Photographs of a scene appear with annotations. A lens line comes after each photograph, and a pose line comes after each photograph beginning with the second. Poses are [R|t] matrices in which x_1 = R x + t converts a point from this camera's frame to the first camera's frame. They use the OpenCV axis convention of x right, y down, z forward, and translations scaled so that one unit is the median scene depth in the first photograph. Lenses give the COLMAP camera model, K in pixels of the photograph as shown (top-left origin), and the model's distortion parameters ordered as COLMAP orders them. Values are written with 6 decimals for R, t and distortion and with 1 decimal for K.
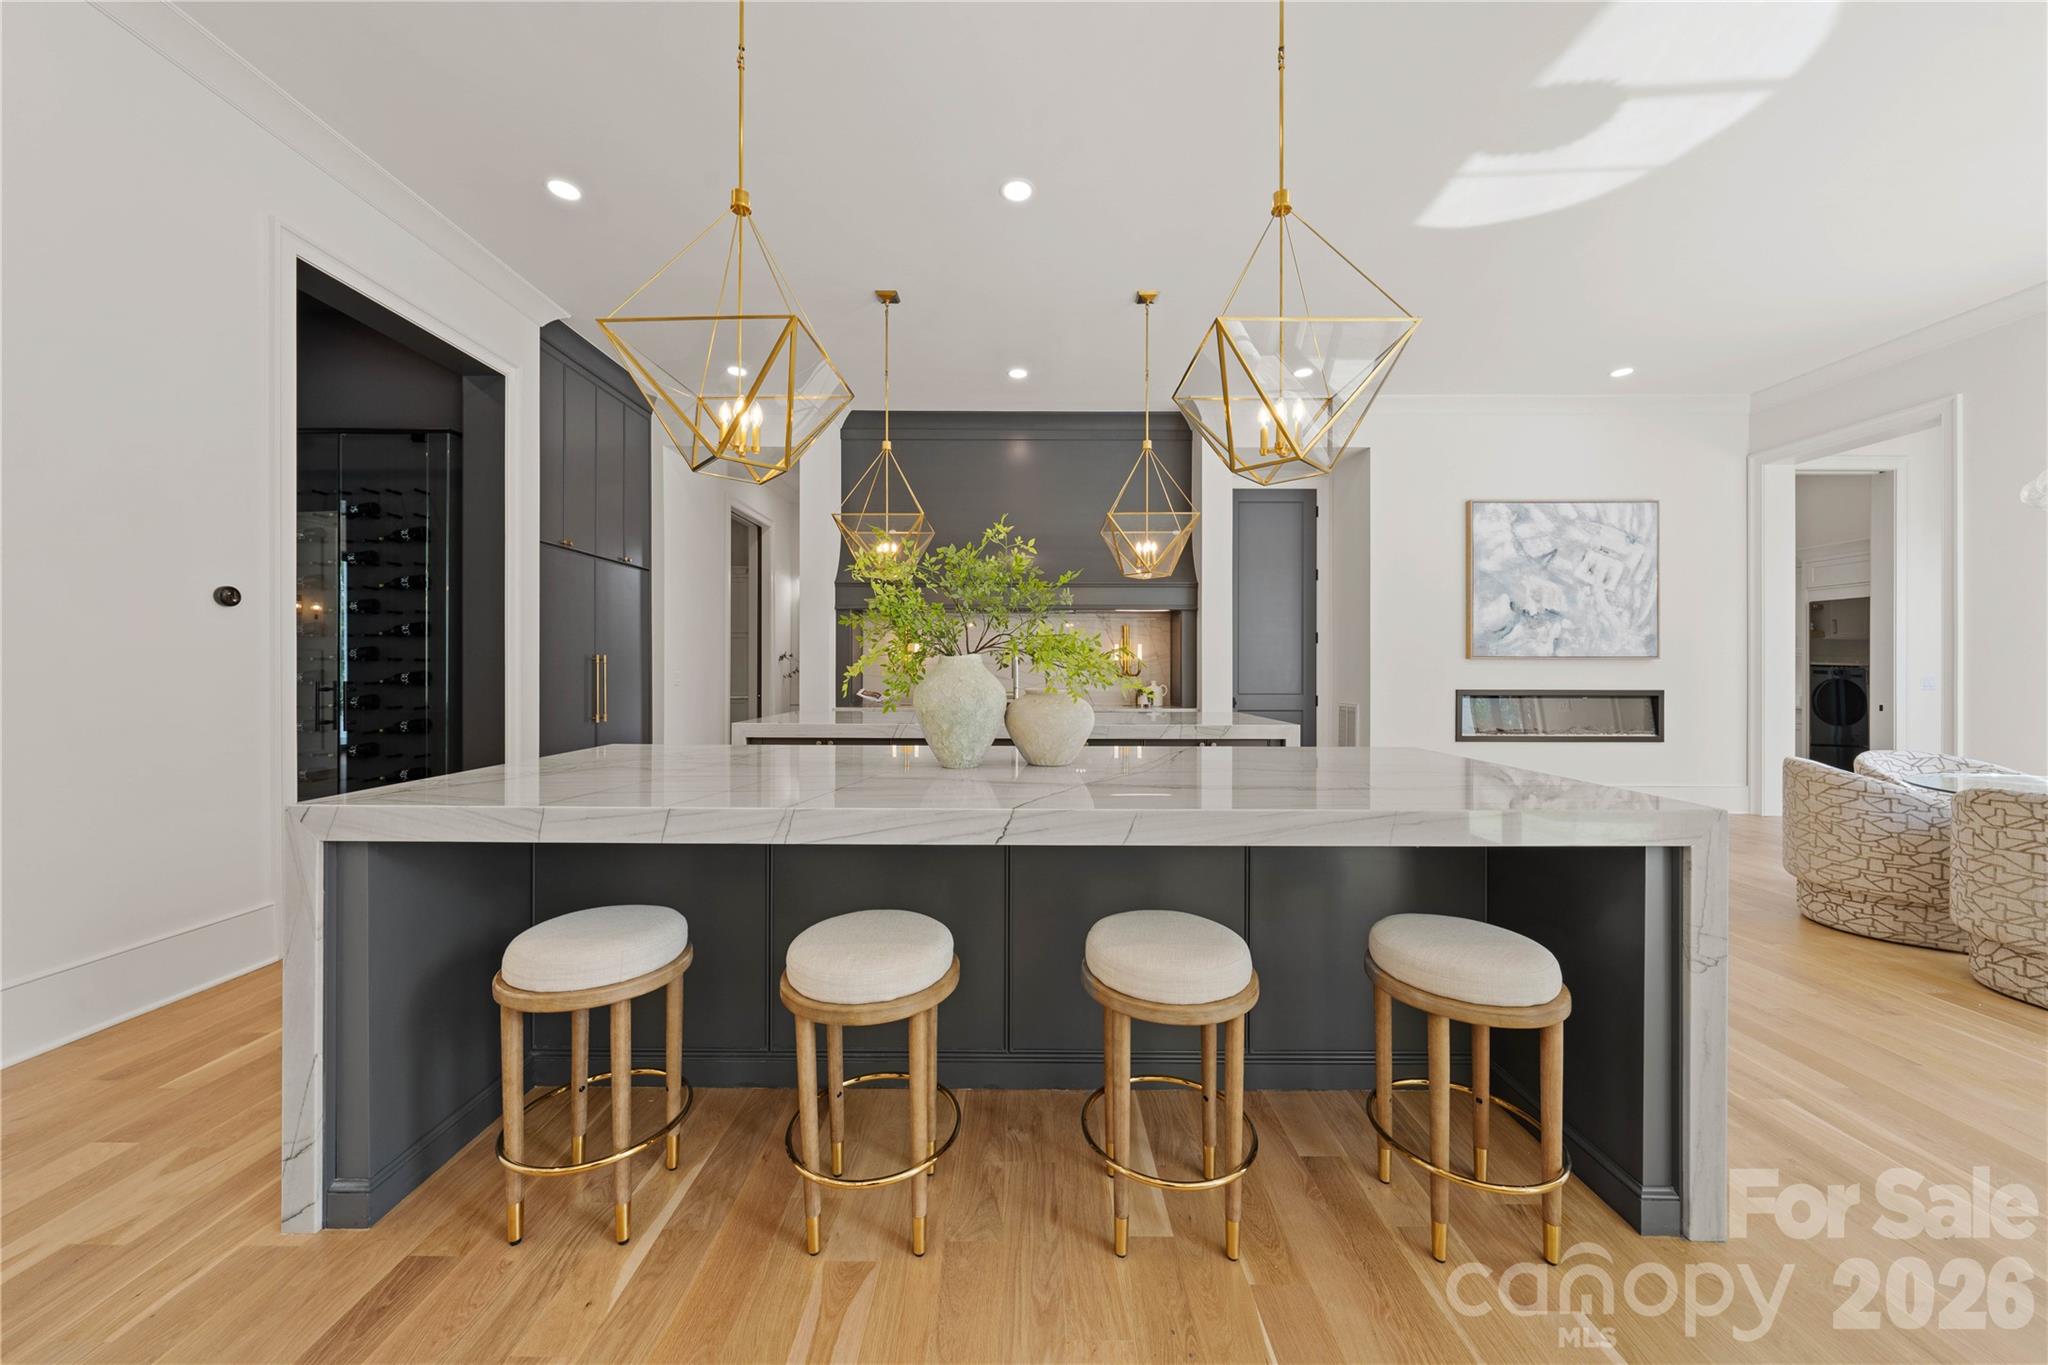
lens RADIAL K [[697.9, 0, 1031.2], [0, 697.9, 672.5], [0, 0, 1]] dist [0.000445, -0.000220]
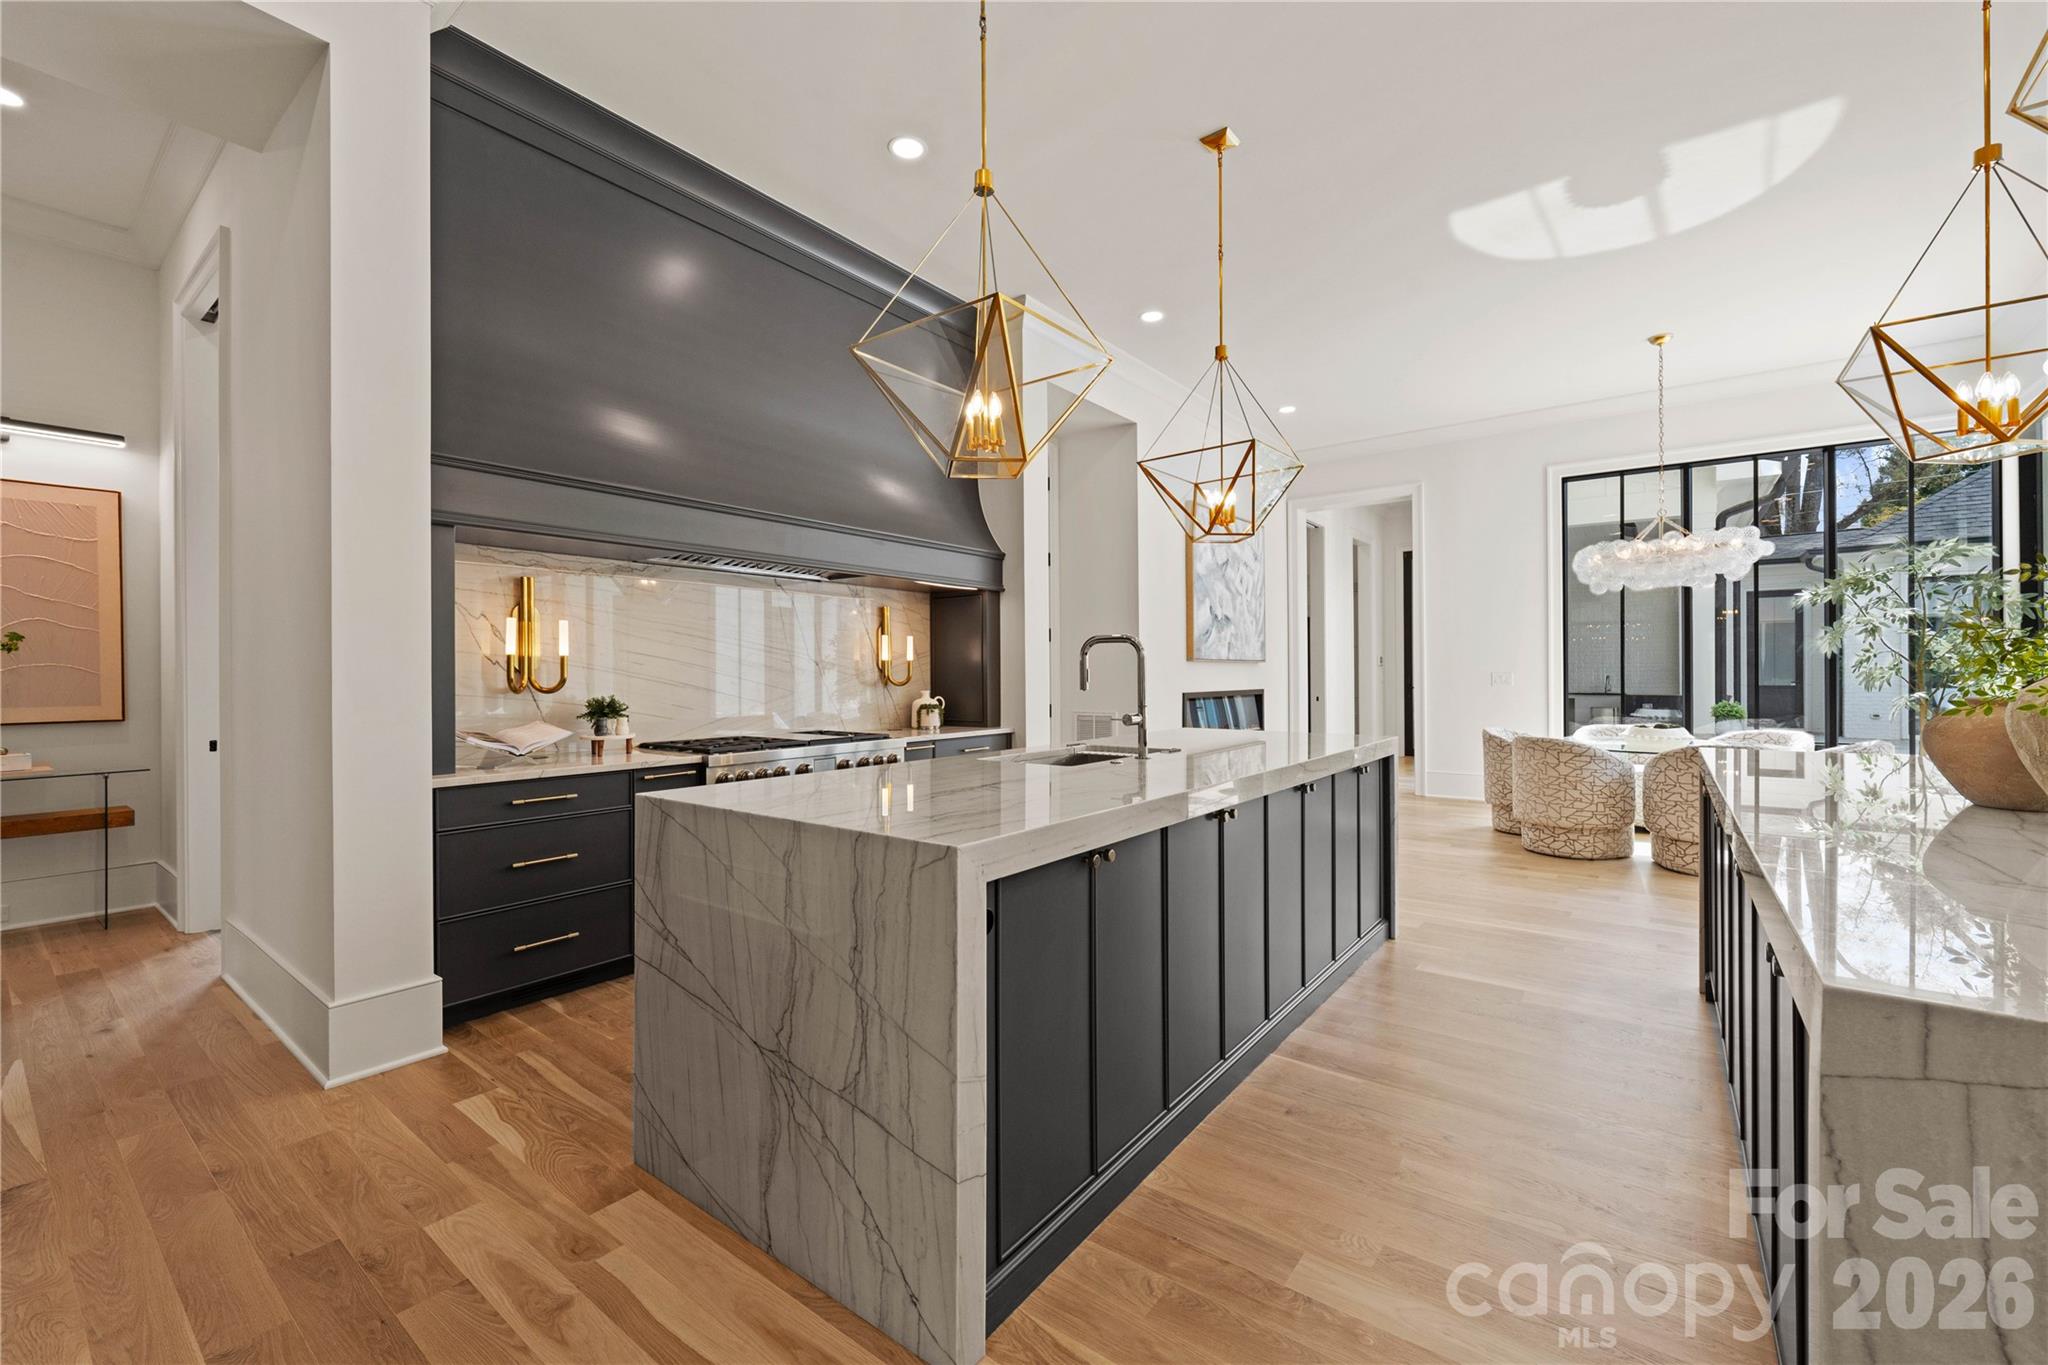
lens RADIAL K [[833.0, 0, 1013.7], [0, 833.0, 672.5], [0, 0, 1]] dist [-0.003134, -0.000015]
pose [[0.601293, -0.006082, 0.799005, -0.794790], [0.011289, 0.999936, -0.000884, -0.010284], [-0.798949, 0.009552, 0.601323, 0.858204]]
